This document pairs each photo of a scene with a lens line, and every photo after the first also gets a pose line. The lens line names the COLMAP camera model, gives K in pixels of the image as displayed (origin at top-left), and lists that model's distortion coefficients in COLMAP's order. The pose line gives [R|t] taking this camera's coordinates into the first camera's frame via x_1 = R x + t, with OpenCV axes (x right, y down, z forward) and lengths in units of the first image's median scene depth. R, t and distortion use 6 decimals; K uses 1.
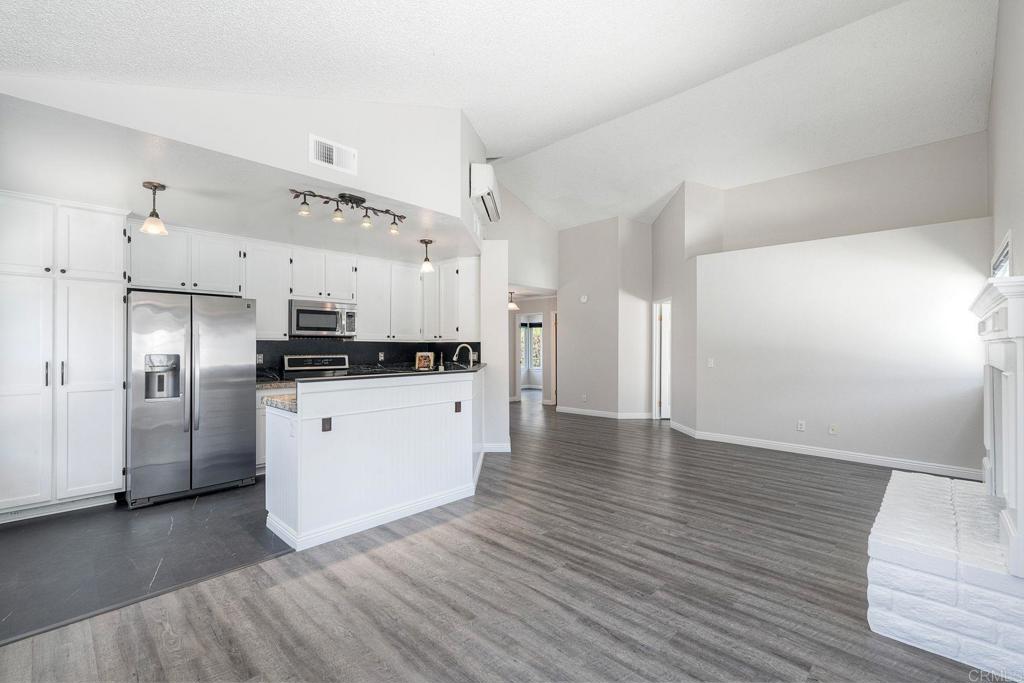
lens RADIAL K [[455.6, 0, 509.7], [0, 455.6, 346.5], [0, 0, 1]] dist [0.000674, 0.000016]
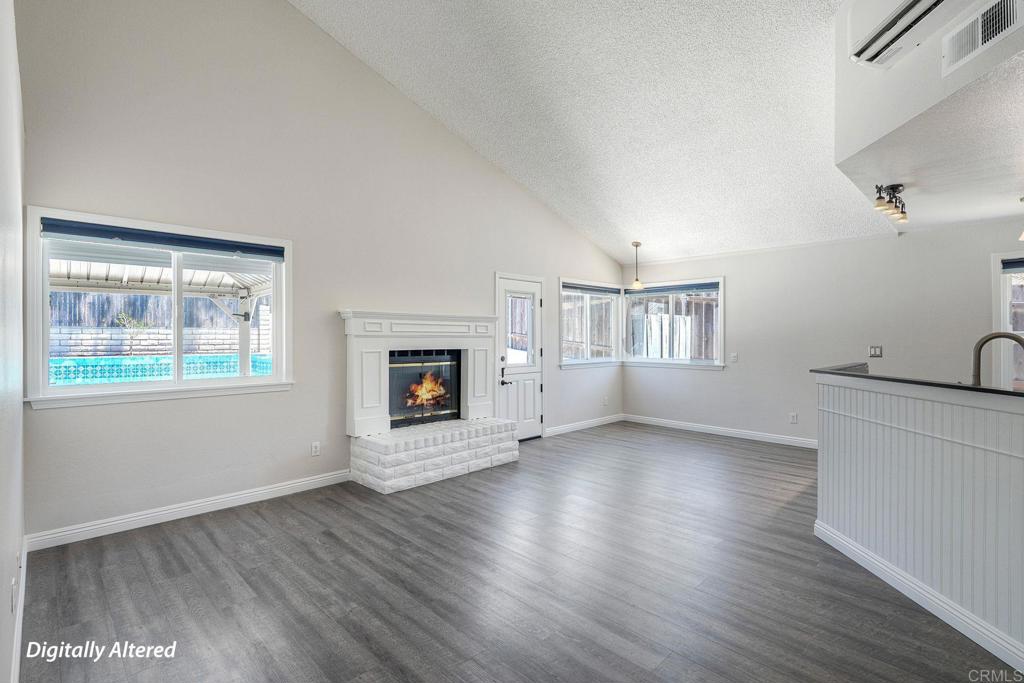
lens RADIAL K [[484.8, 0, 514.0], [0, 484.8, 333.0], [0, 0, 1]] dist [-0.000108, -0.000059]
pose [[-0.999390, 0.002954, 0.034809, 0.283120], [0.002634, 0.999954, -0.009258, -0.003135], [-0.034835, -0.009161, -0.999351, 1.333963]]
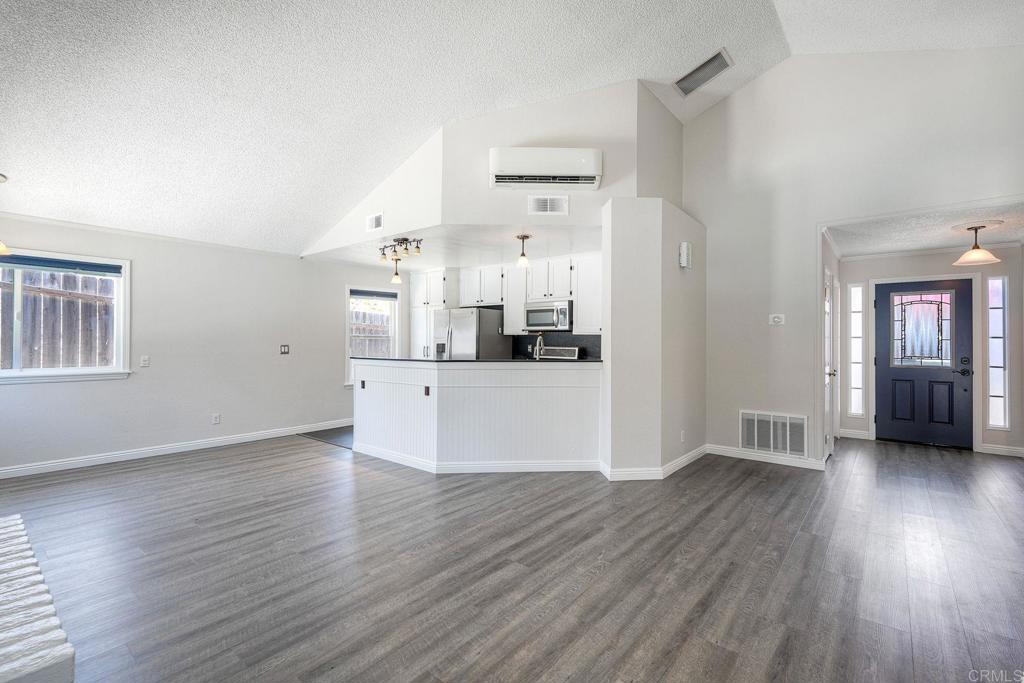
lens RADIAL K [[453.8, 0, 512.0], [0, 453.8, 341.5], [0, 0, 1]] dist [-0.000196, 0.000092]
pose [[0.073370, 0.004369, -0.997295, 0.748725], [-0.003742, 0.999985, 0.004105, 0.000963], [0.997298, 0.003431, 0.073386, 0.803088]]
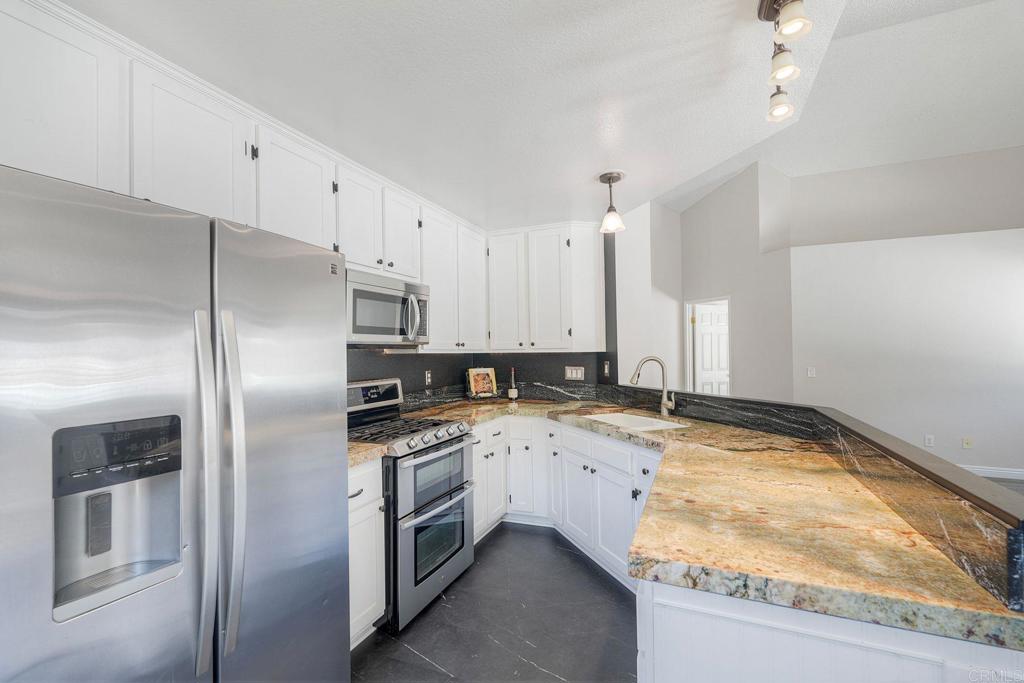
lens RADIAL K [[453.8, 0, 512.0], [0, 453.8, 341.5], [0, 0, 1]] dist [-0.000196, 0.000092]
pose [[0.933864, -0.005020, 0.357592, -0.447100], [0.012451, 0.999752, -0.018482, -0.014896], [-0.357410, 0.021712, 0.933695, 0.462418]]
